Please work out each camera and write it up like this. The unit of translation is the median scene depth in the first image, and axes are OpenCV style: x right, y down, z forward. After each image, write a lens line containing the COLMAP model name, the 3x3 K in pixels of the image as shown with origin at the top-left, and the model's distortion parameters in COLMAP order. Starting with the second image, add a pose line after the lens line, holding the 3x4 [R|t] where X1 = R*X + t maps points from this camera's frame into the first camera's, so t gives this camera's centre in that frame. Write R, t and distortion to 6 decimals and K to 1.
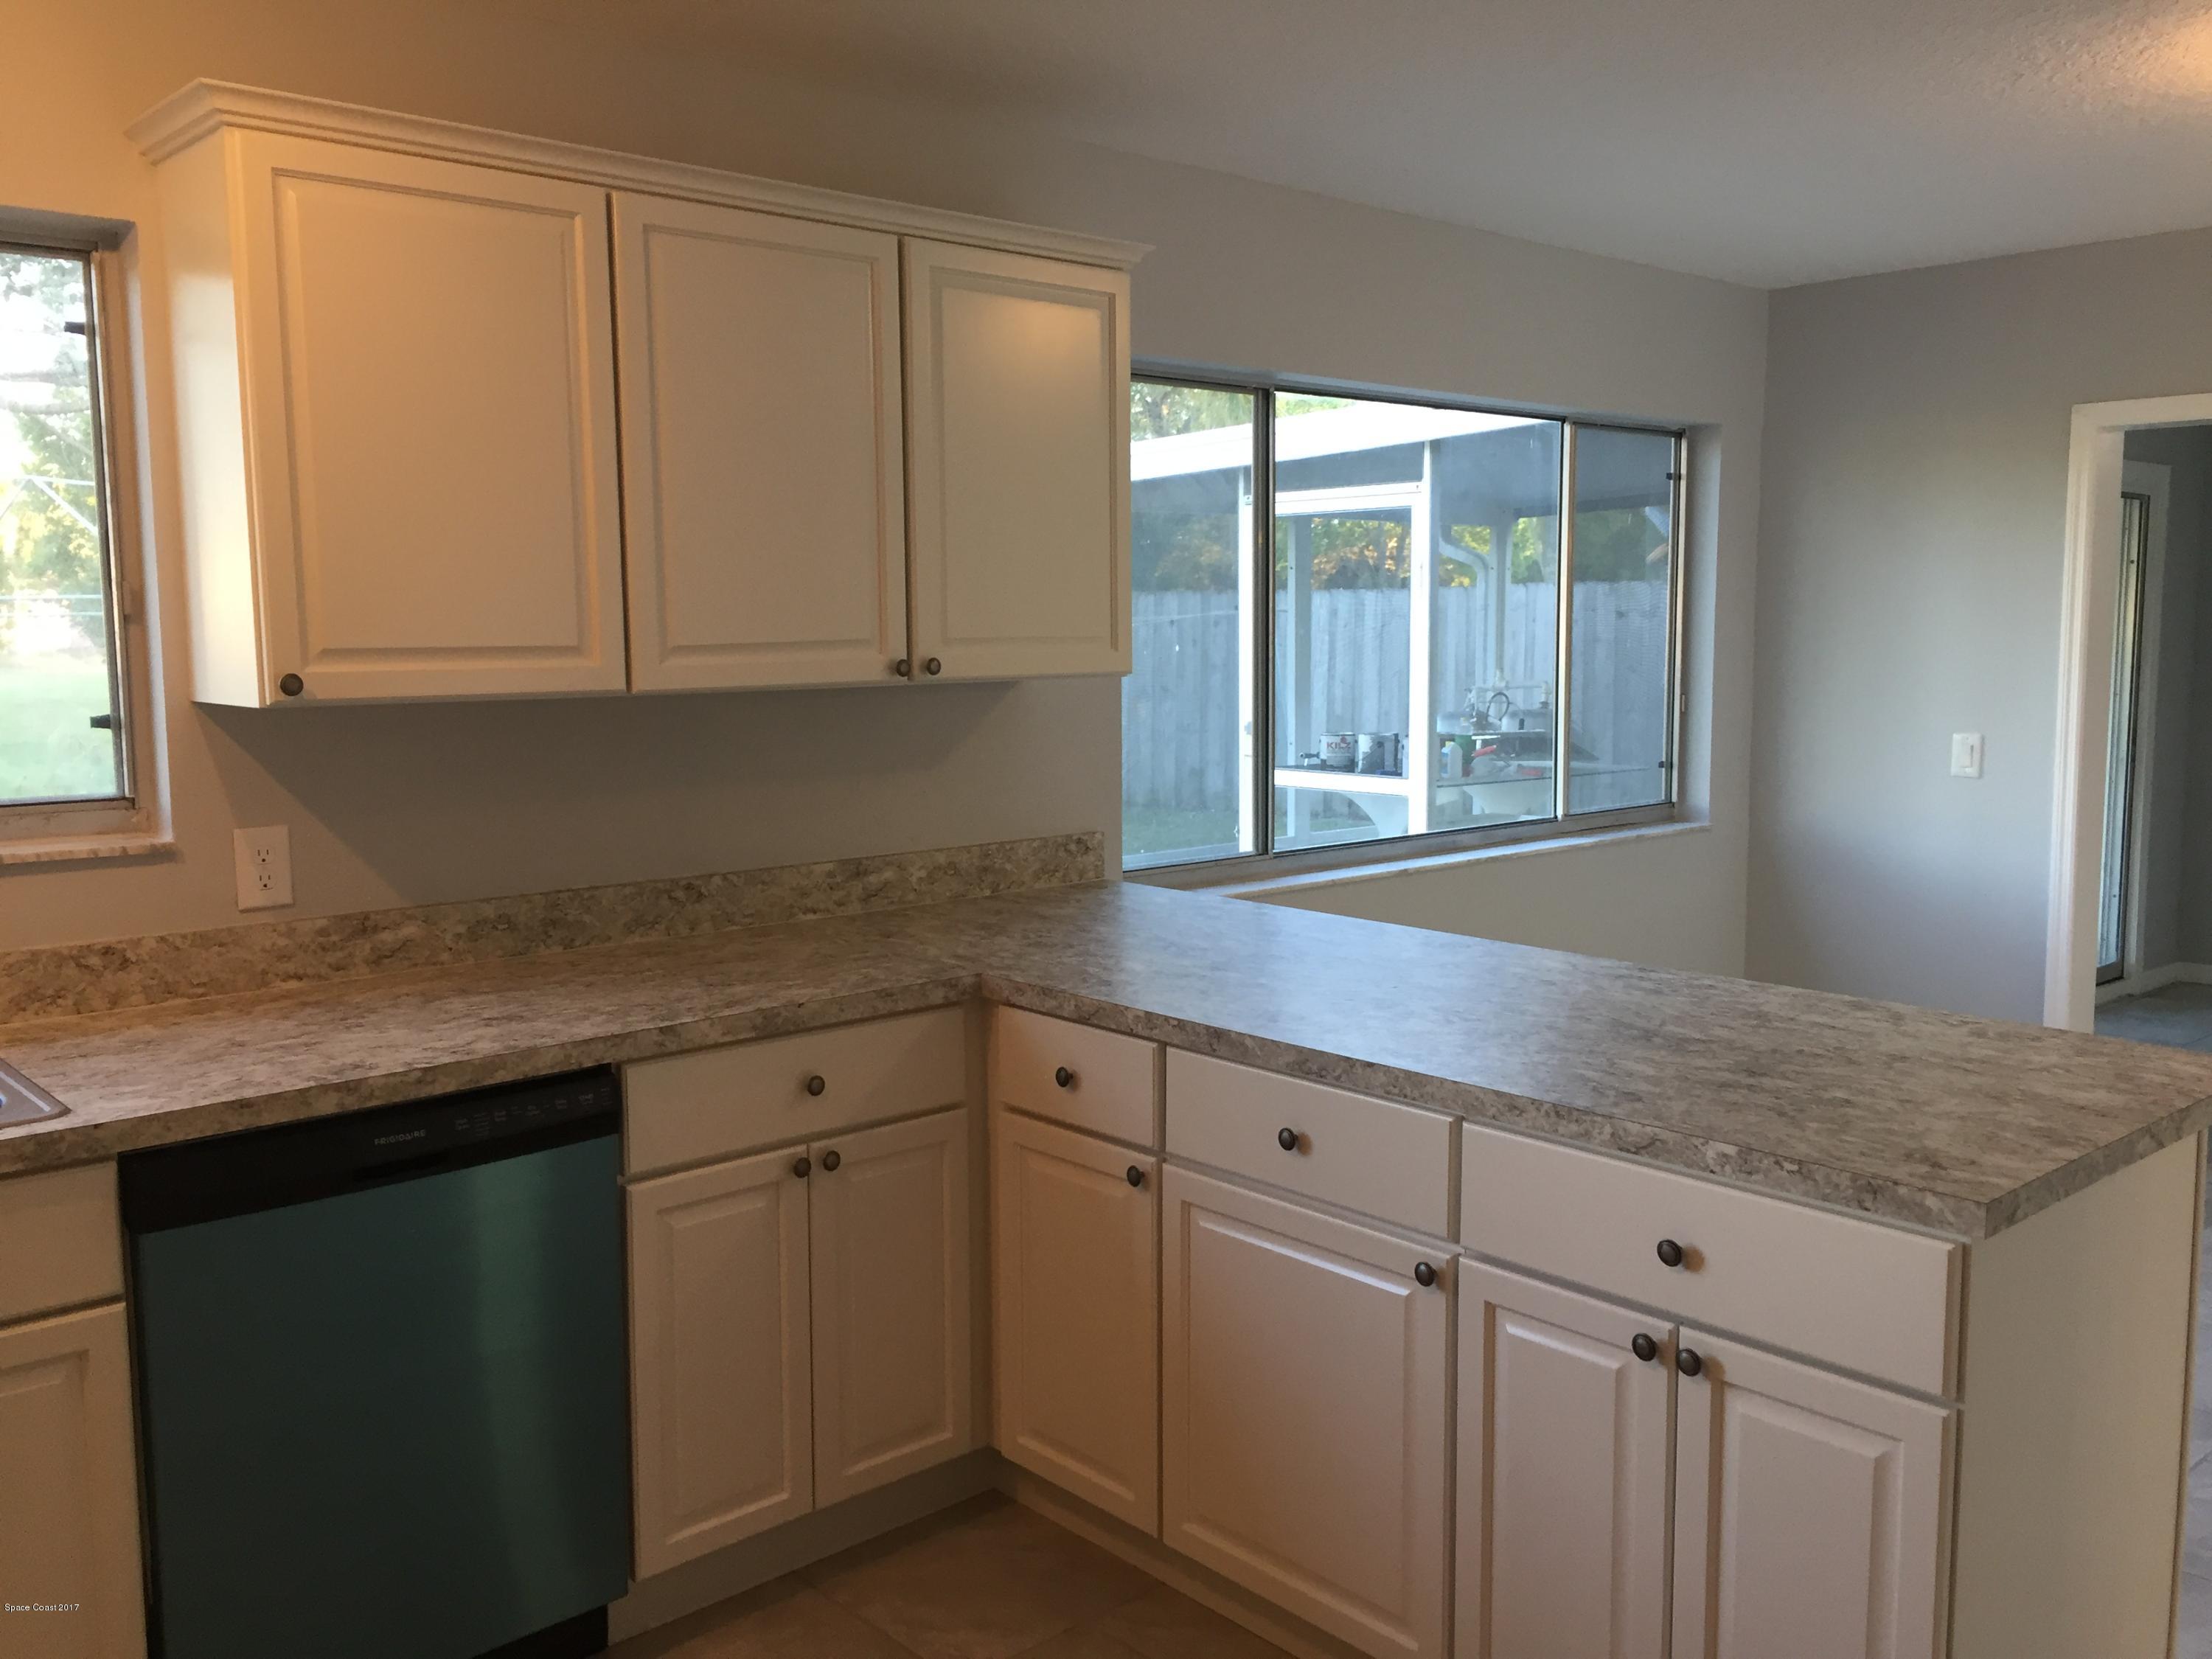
lens RADIAL K [[1877.9, 0, 1106.0], [0, 1877.9, 829.5], [0, 0, 1]] dist [0.086516, -0.095331]
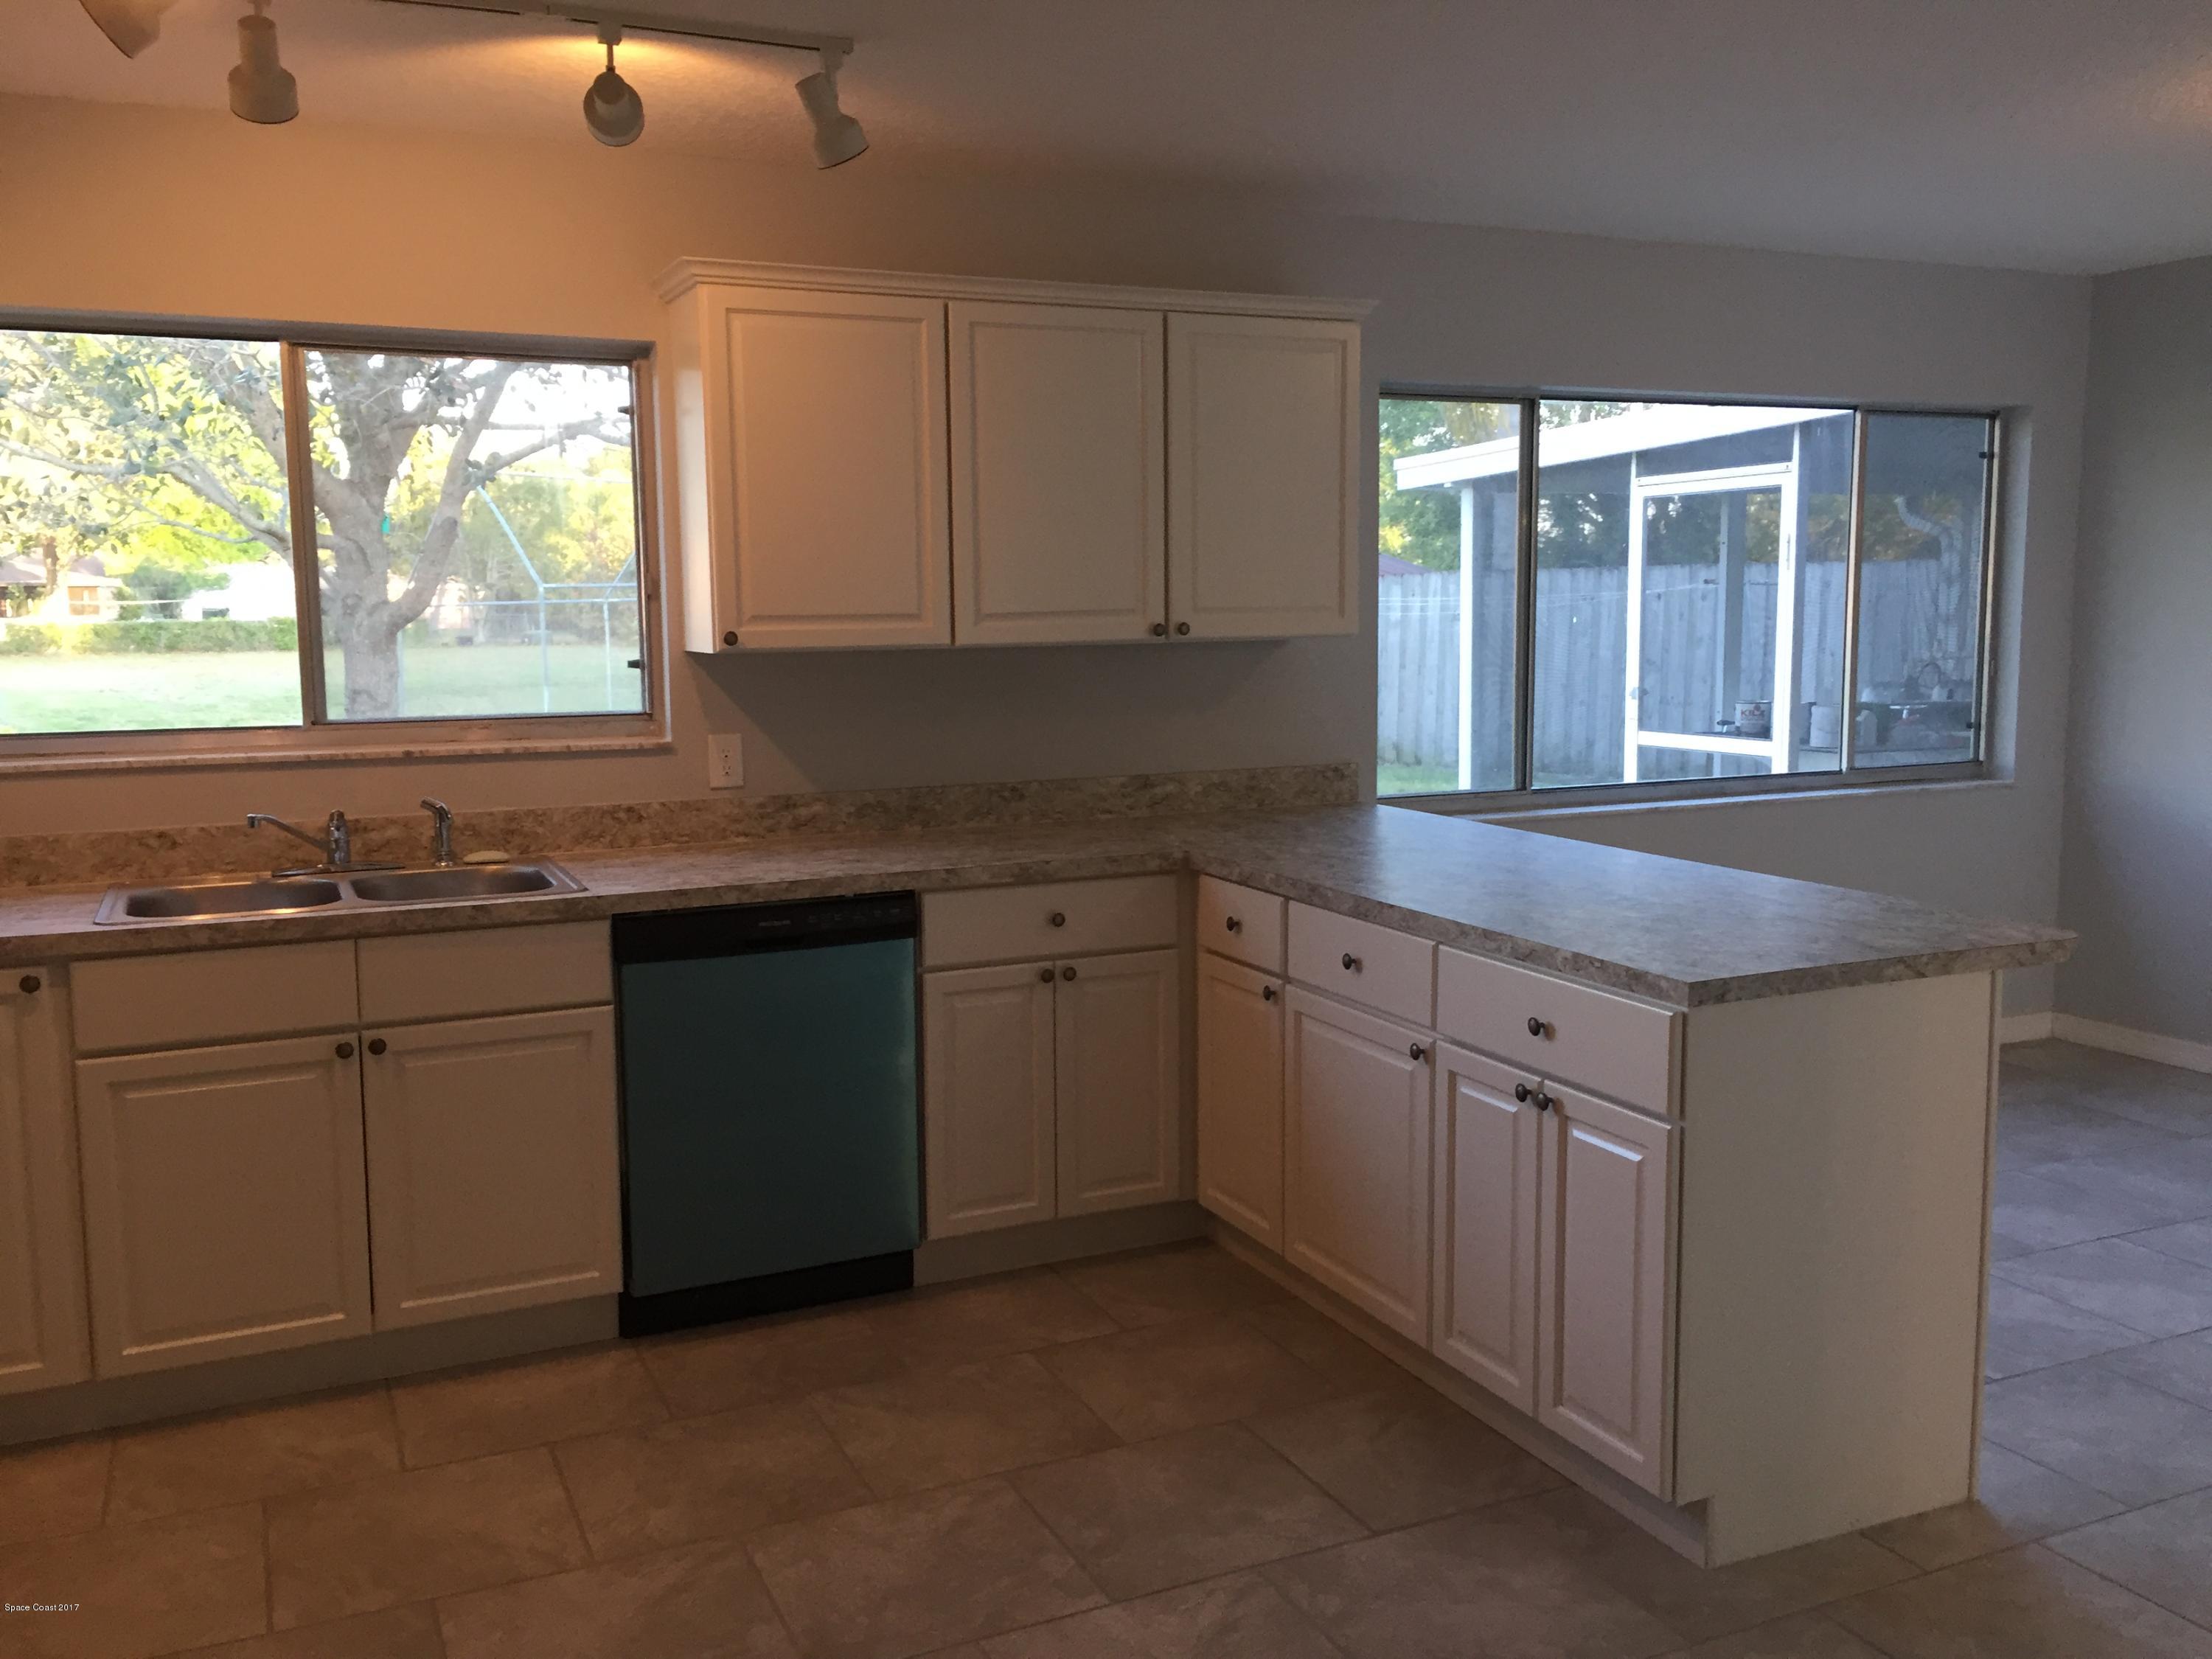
lens RADIAL K [[1891.0, 0, 1104.0], [0, 1891.0, 819.9], [0, 0, 1]] dist [0.090113, -0.086774]
pose [[0.953701, 0.030344, -0.299221, 0.321349], [-0.028668, 0.999539, 0.009990, 0.046504], [0.299386, -0.000950, 0.954132, -0.378744]]
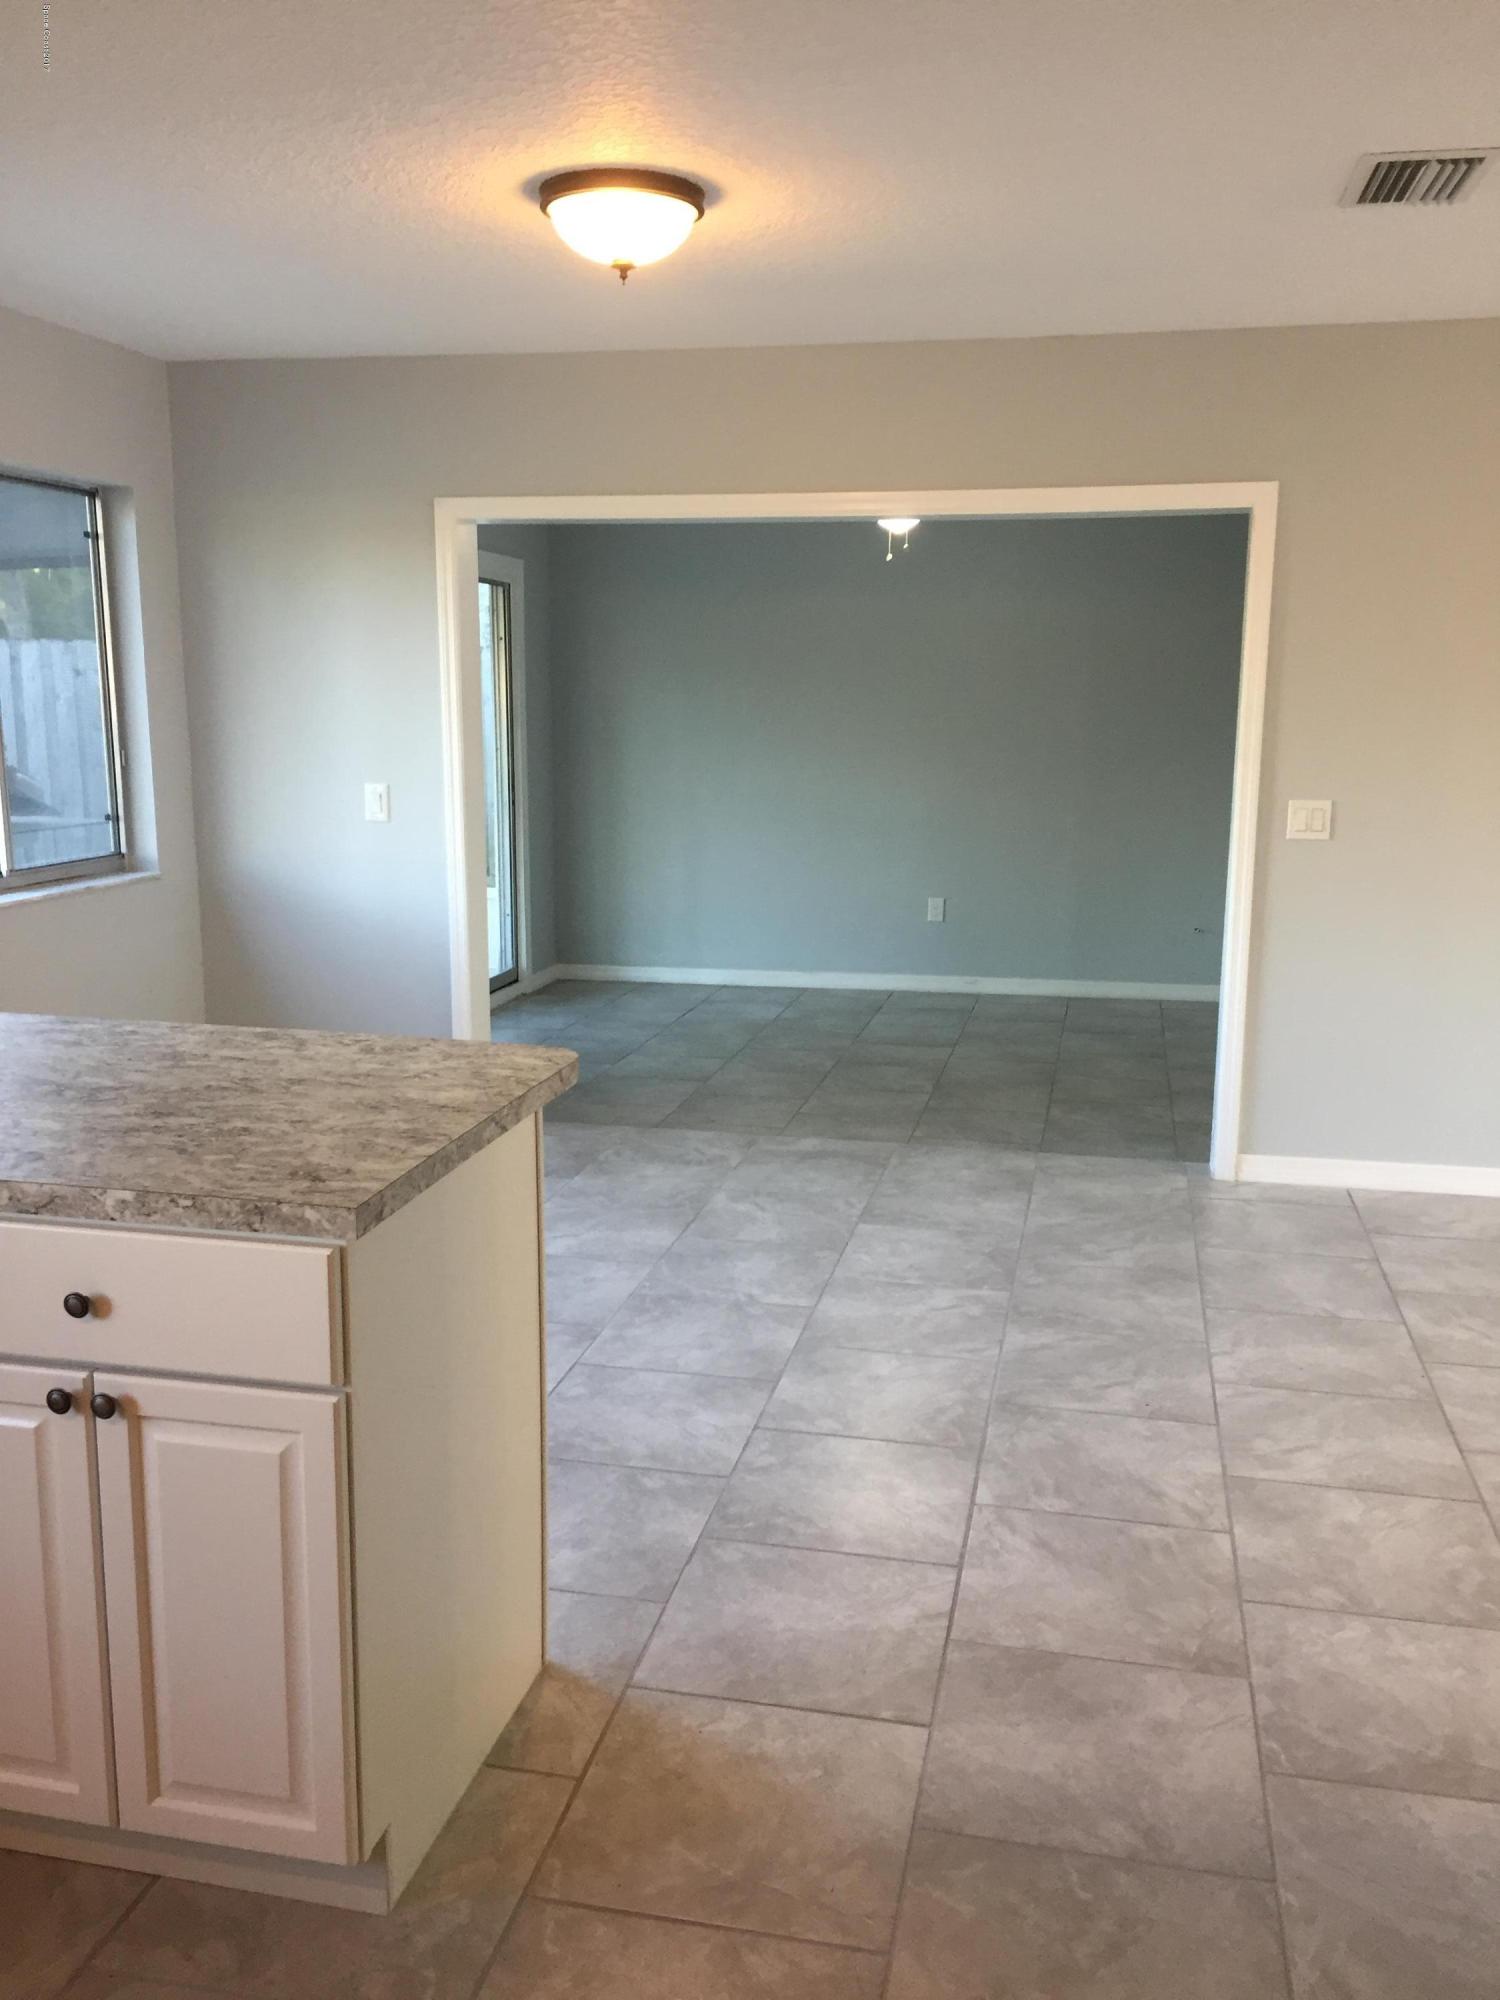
lens RADIAL K [[1697.2, 0, 758.0], [0, 1697.2, 1007.8], [0, 0, 1]] dist [0.084378, -0.112170]
pose [[0.811013, -0.096536, 0.577009, 0.061617], [0.051643, 0.994255, 0.093755, -0.000623], [-0.582745, -0.046238, 0.811339, 0.043131]]
